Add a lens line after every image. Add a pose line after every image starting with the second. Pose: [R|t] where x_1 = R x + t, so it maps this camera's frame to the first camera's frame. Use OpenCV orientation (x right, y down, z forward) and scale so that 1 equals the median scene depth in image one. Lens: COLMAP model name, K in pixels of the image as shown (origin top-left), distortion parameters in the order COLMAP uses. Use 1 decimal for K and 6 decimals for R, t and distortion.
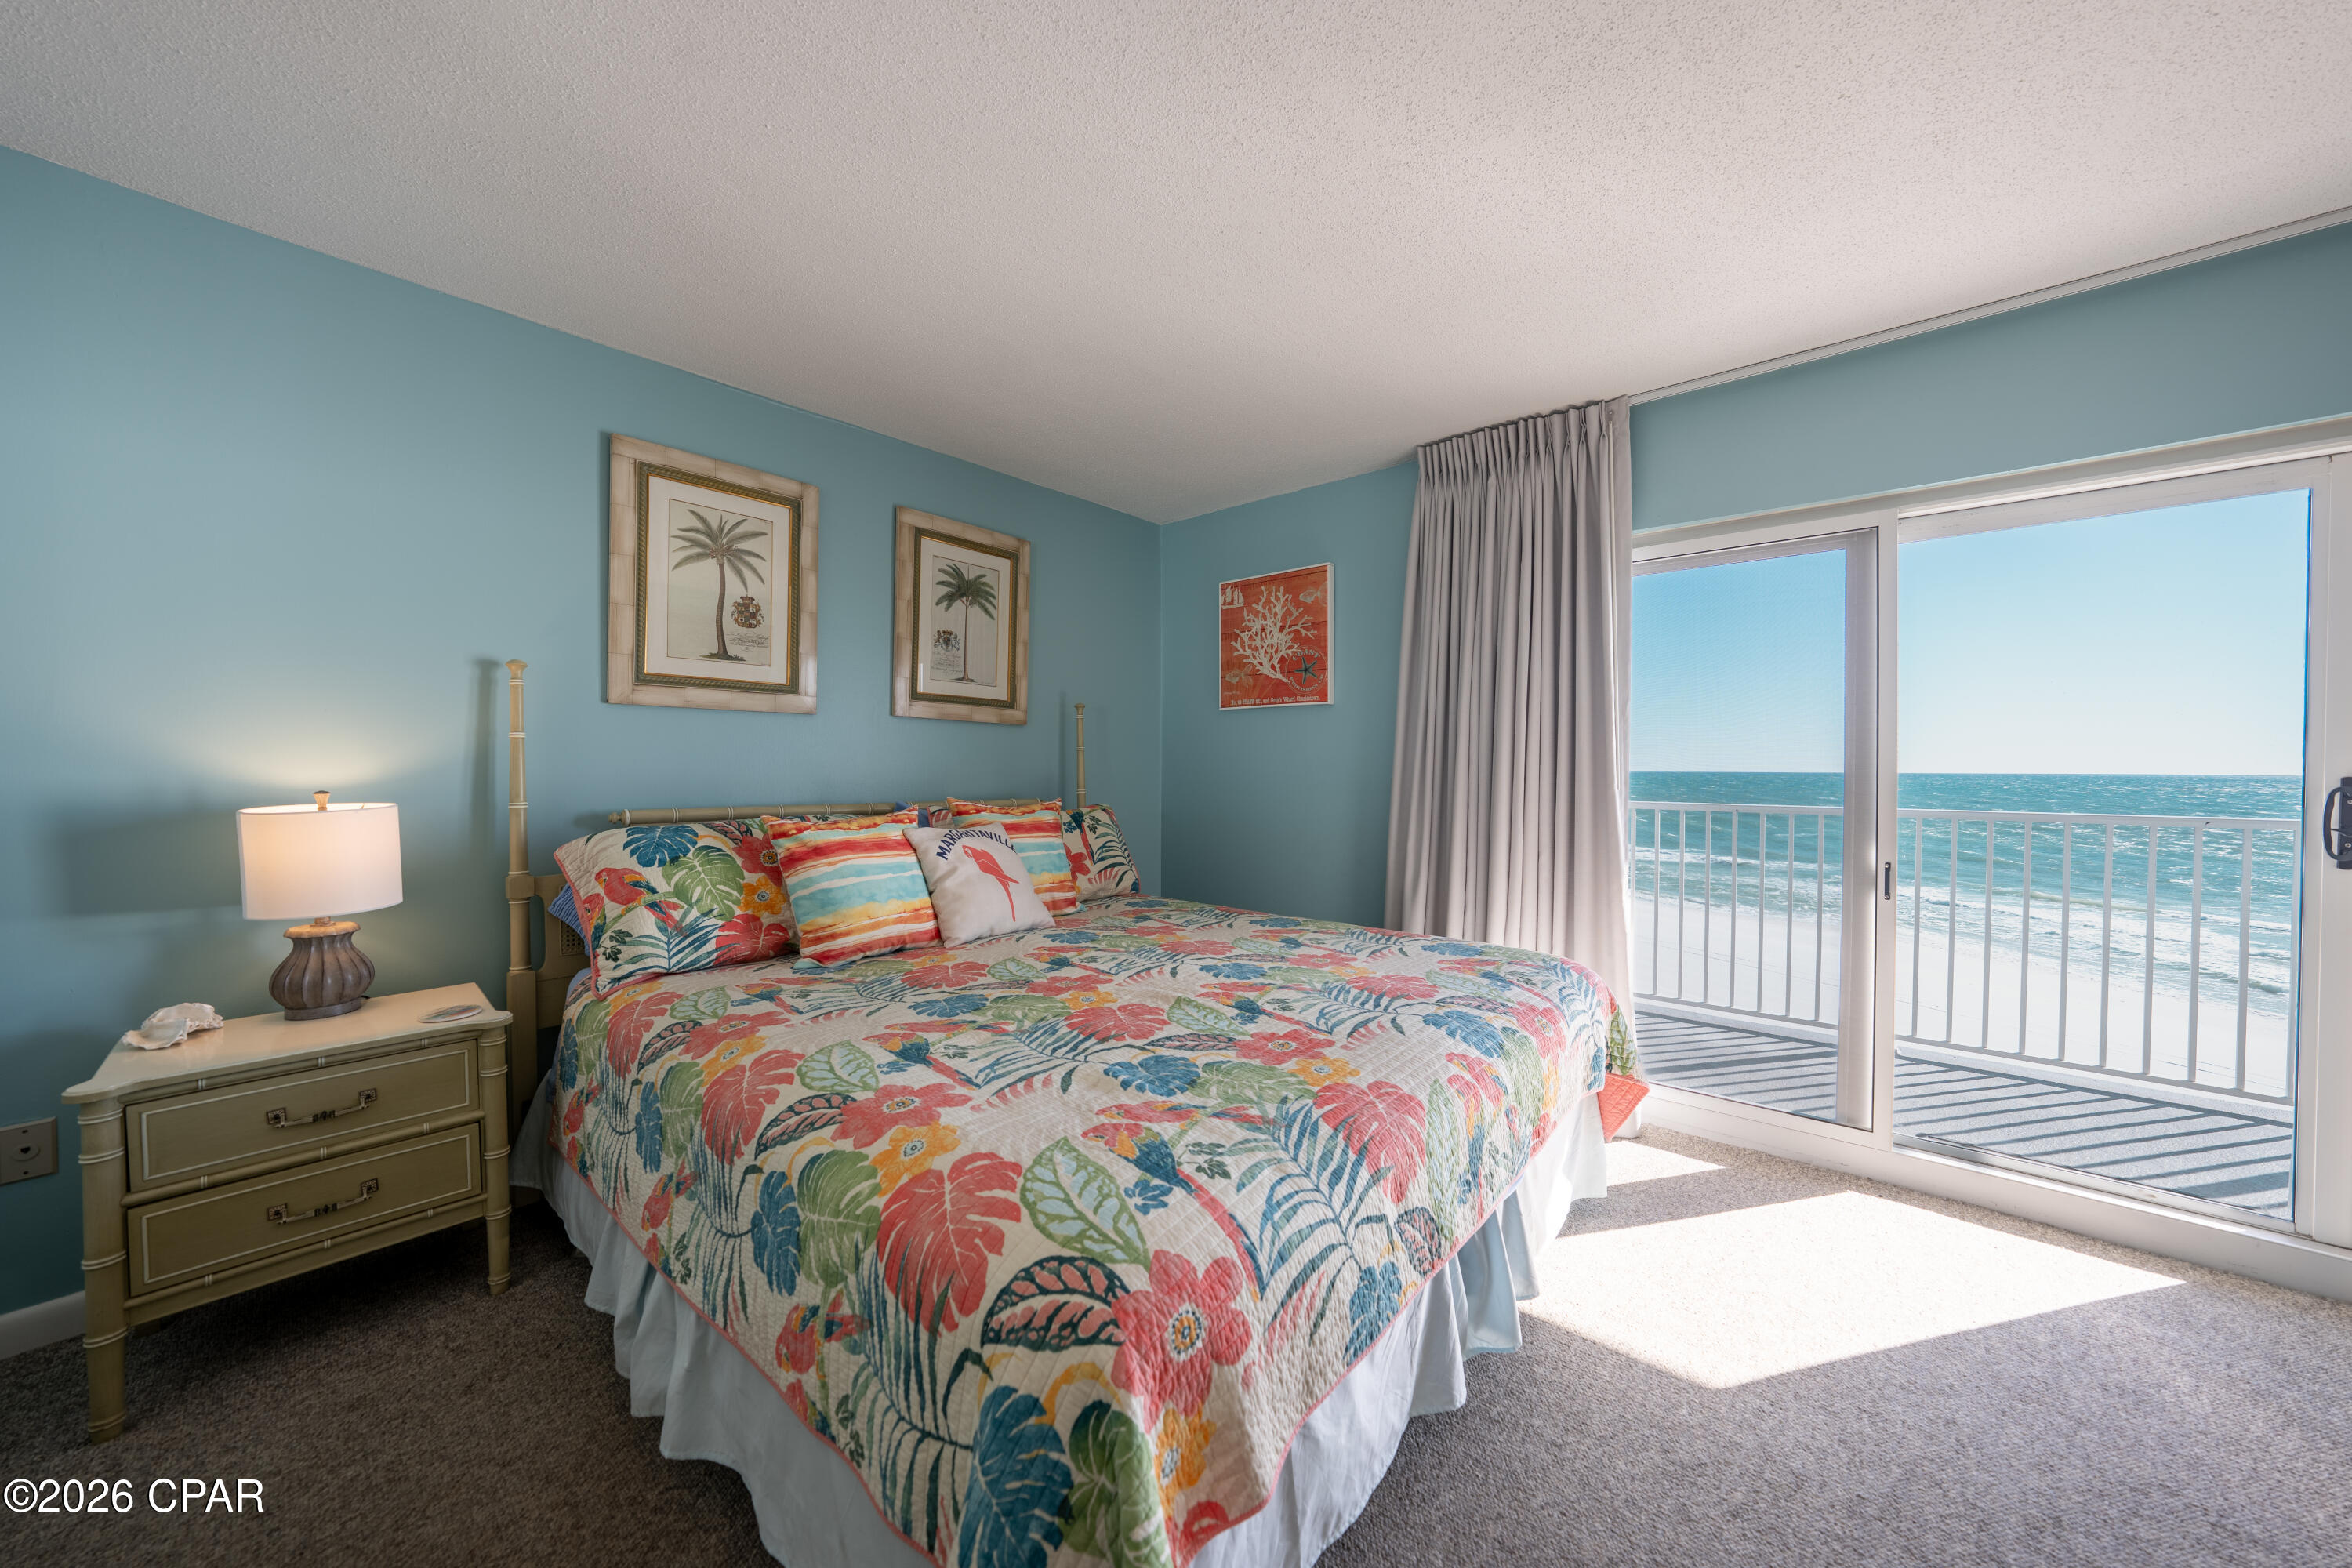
lens RADIAL K [[813.6, 0, 1170.6], [0, 813.6, 779.1], [0, 0, 1]] dist [-0.026699, 0.006029]
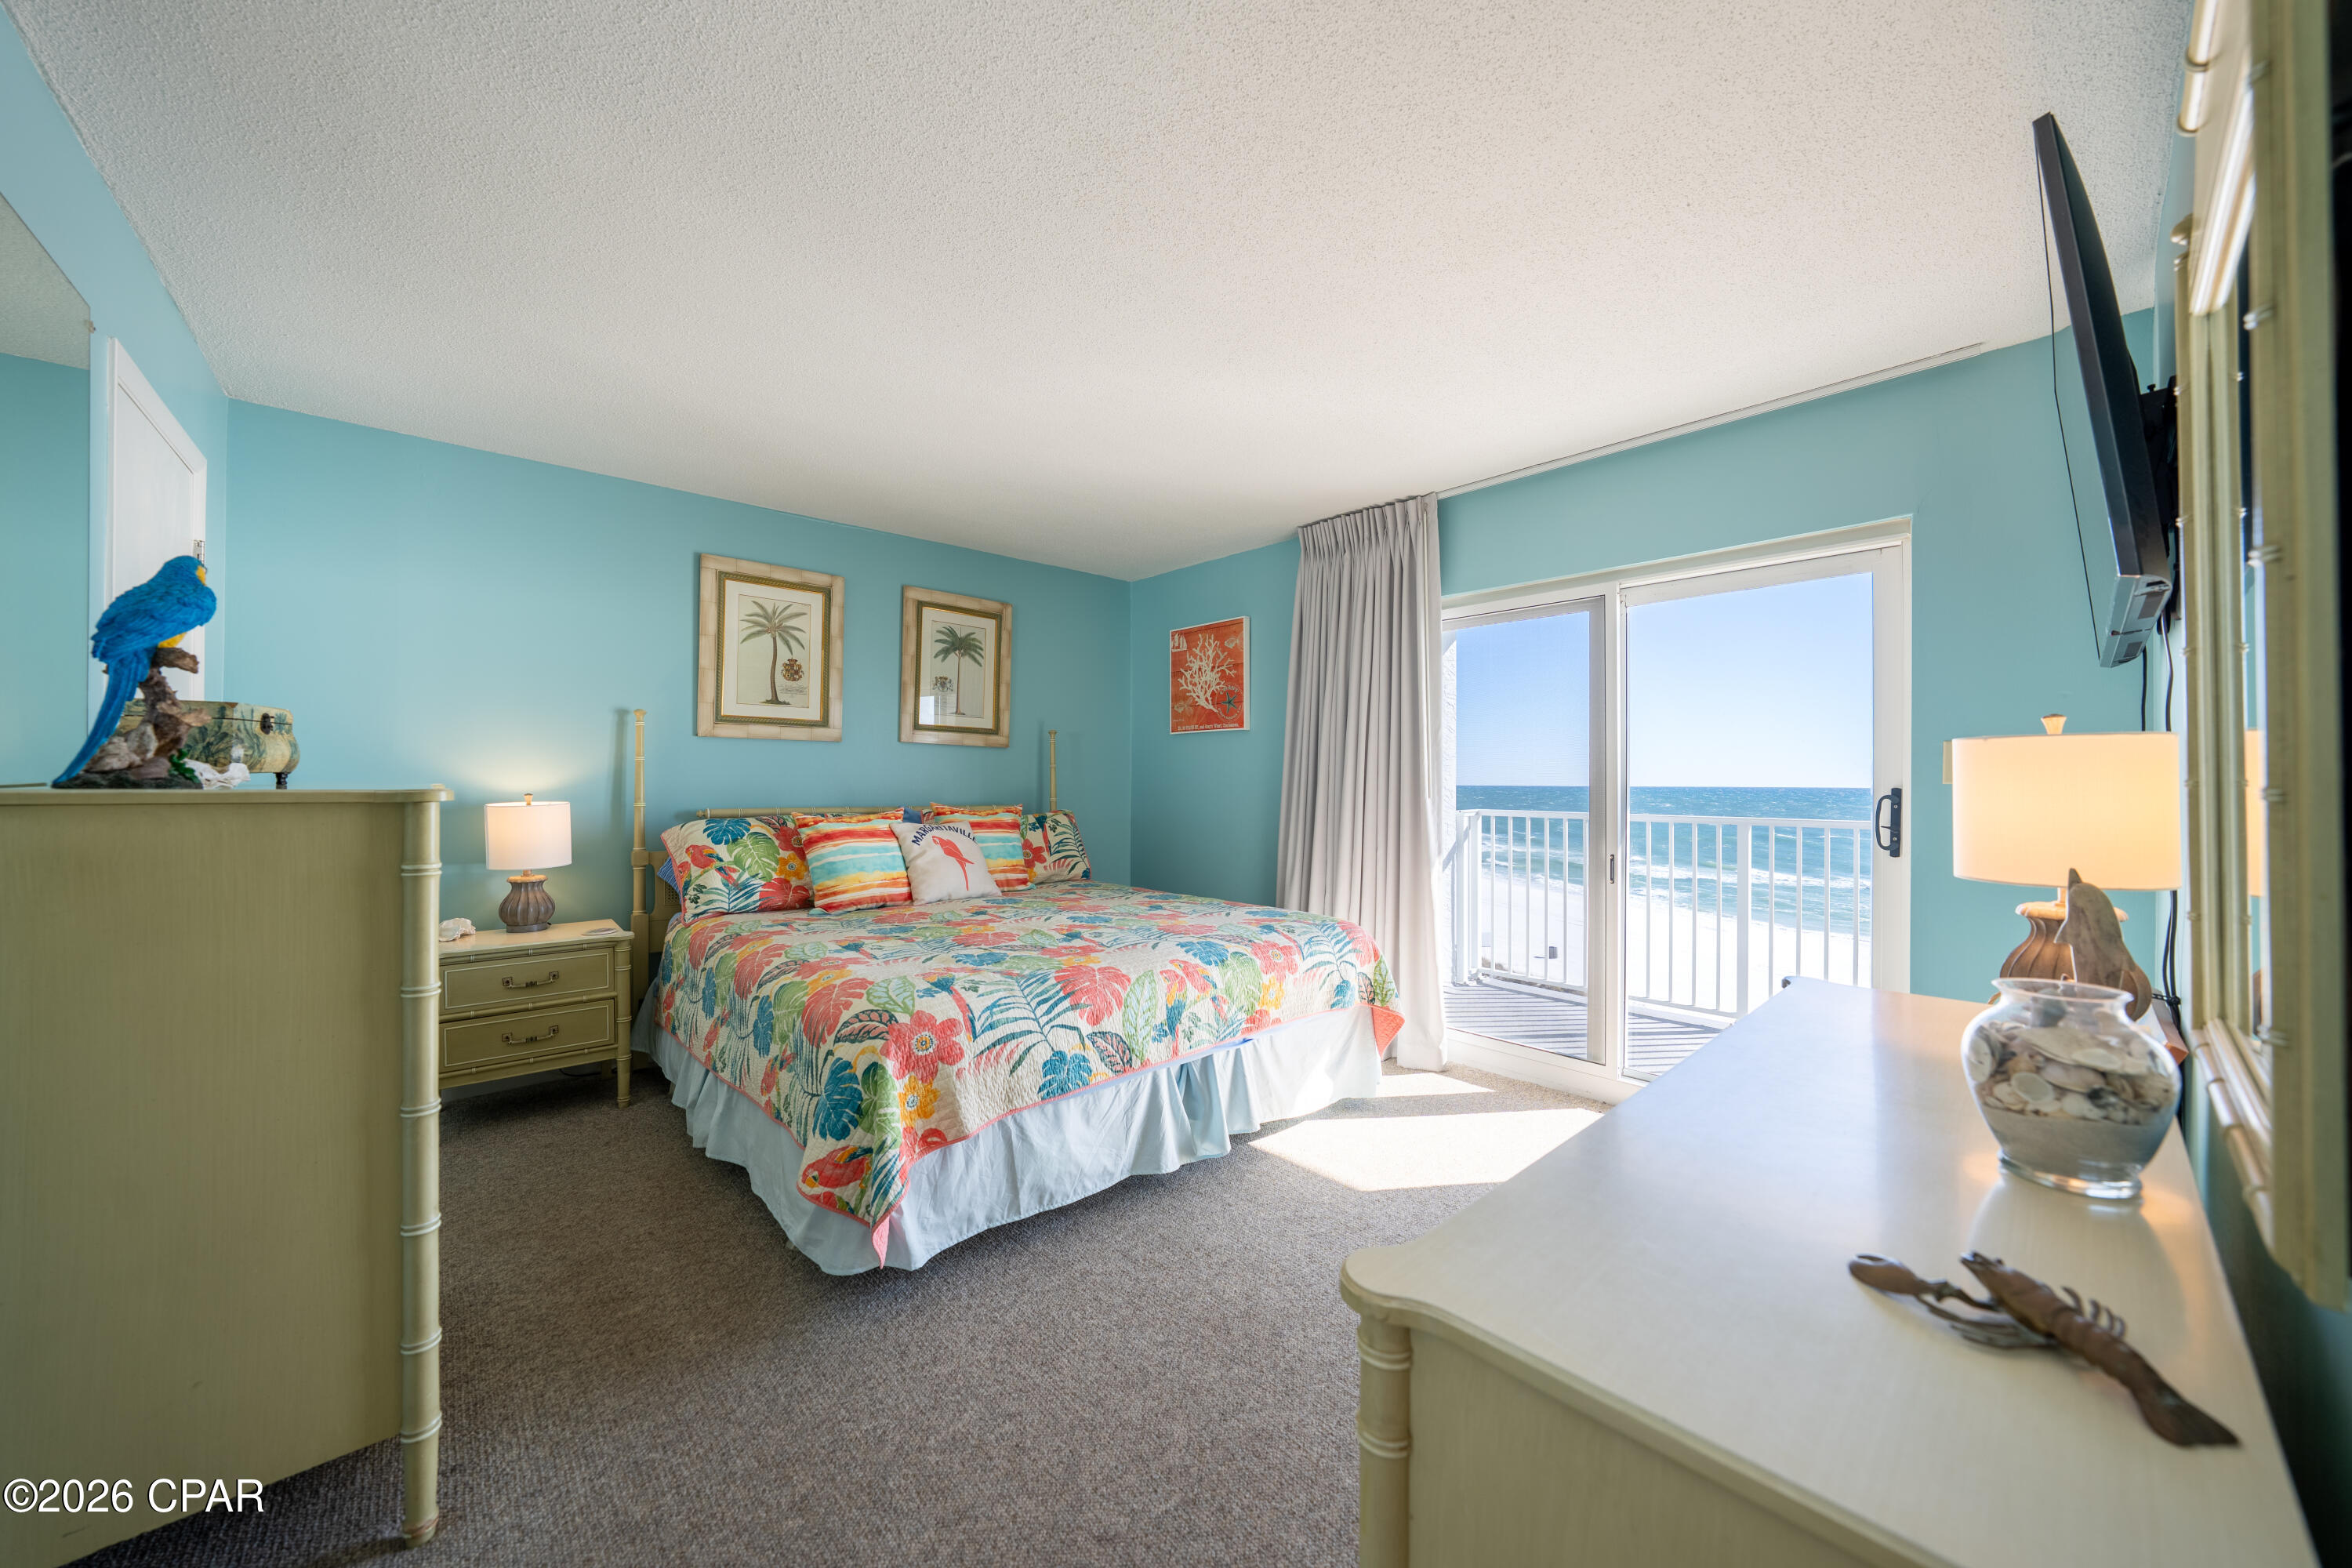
lens RADIAL K [[841.2, 0, 1169.4], [0, 841.2, 778.6], [0, 0, 1]] dist [-0.017449, -0.000249]
pose [[0.993161, 0.000876, -0.116748, 0.363564], [-0.003046, 0.999826, -0.018407, 0.009027], [0.116712, 0.018636, 0.992991, -0.450749]]
